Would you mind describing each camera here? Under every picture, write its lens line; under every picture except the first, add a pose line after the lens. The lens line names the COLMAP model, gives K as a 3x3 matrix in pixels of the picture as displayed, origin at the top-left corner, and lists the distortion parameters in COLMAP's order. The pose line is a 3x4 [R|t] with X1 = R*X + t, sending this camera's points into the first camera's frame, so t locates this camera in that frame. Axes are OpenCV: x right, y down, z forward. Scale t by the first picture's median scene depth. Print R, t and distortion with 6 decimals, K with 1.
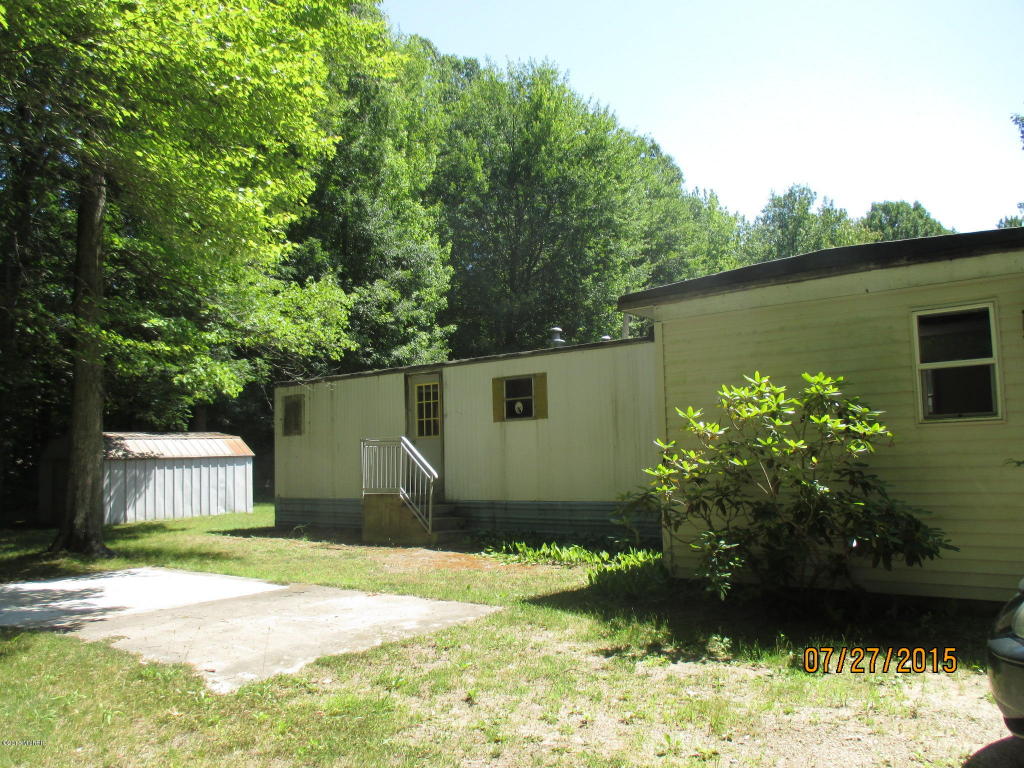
lens RADIAL K [[845.3, 0, 516.2], [0, 845.3, 387.1], [0, 0, 1]] dist [-0.039537, 0.010305]
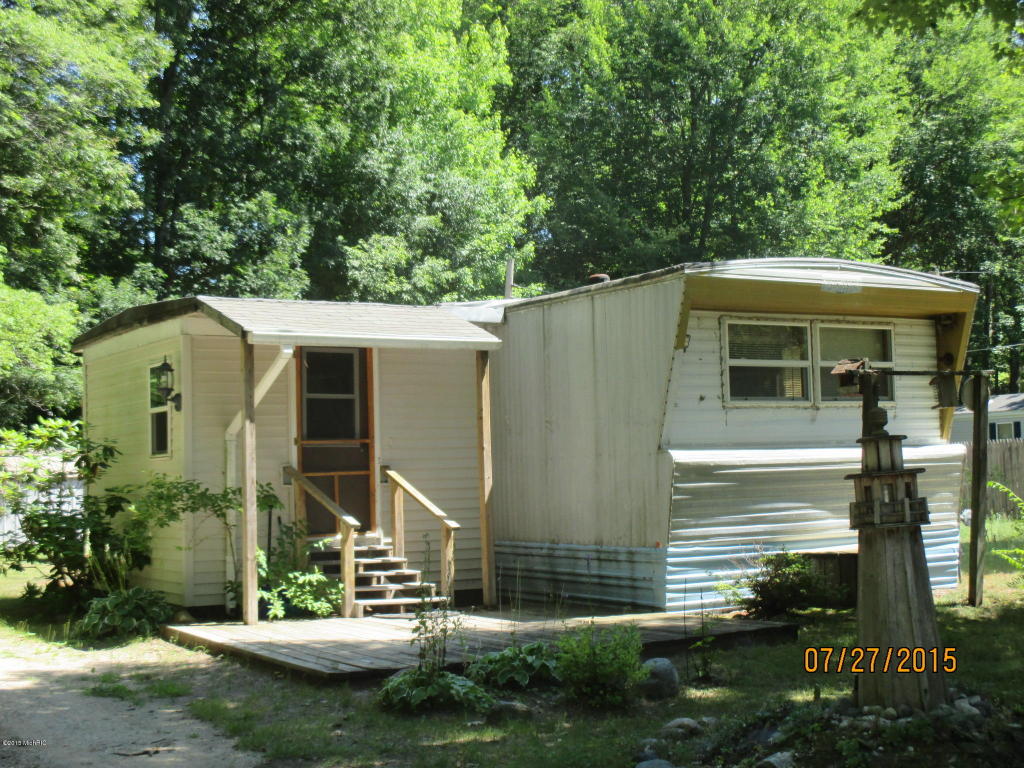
lens RADIAL K [[1504.2, 0, 516.3], [0, 1504.2, 377.0], [0, 0, 1]] dist [-0.123454, 0.000000]
pose [[0.940296, -0.018901, -0.339833, 0.783599], [0.025911, 0.999535, 0.016101, -0.043000], [0.339371, -0.023945, 0.940348, -0.381971]]
